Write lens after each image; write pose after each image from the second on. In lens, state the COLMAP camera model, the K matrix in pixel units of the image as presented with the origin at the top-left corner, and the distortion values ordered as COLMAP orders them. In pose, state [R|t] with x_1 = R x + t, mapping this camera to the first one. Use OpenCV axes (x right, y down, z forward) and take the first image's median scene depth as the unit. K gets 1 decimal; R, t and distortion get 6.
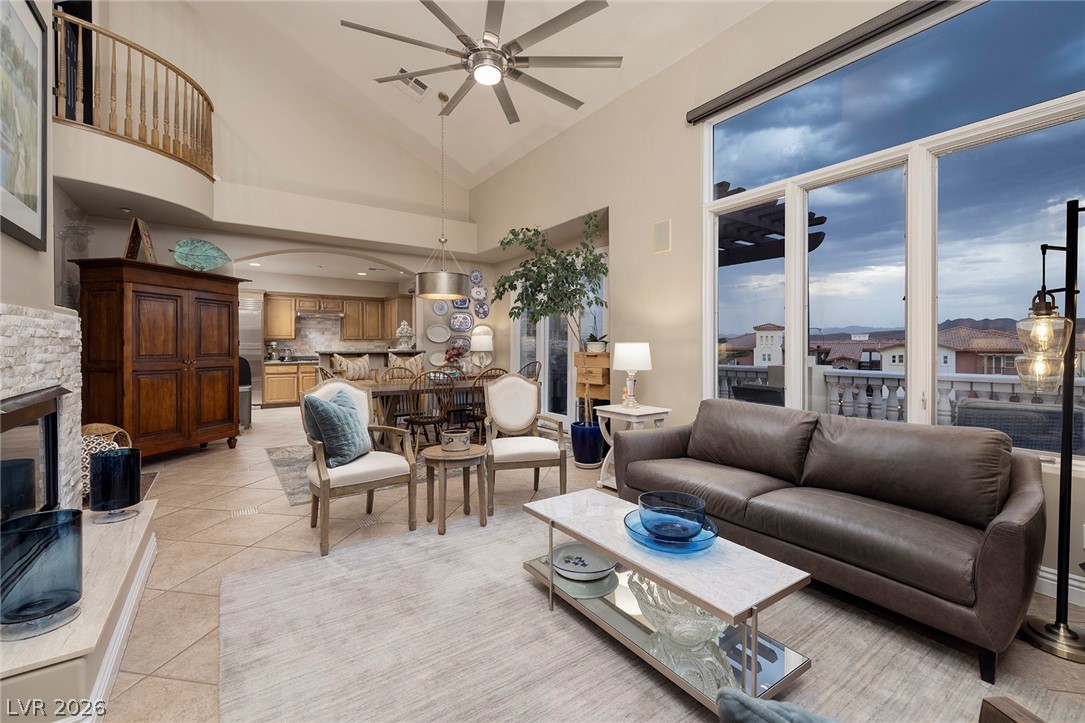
lens RADIAL K [[461.5, 0, 545.4], [0, 461.5, 355.3], [0, 0, 1]] dist [-0.000667, 0.000825]
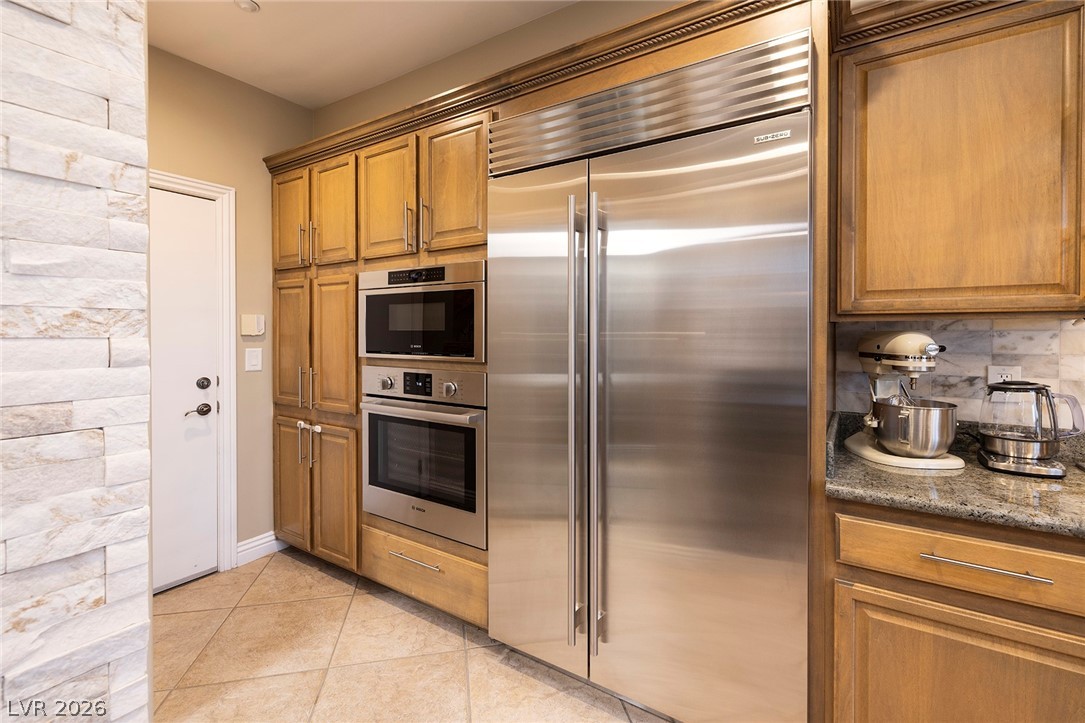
lens RADIAL K [[461.5, 0, 527.2], [0, 461.5, 334.9], [0, 0, 1]] dist [-0.000667, 0.000825]
pose [[0.320534, 0.007277, -0.947209, -0.580558], [-0.018594, 0.999826, 0.001389, -0.031639], [0.947054, 0.017167, 0.320614, 0.994434]]
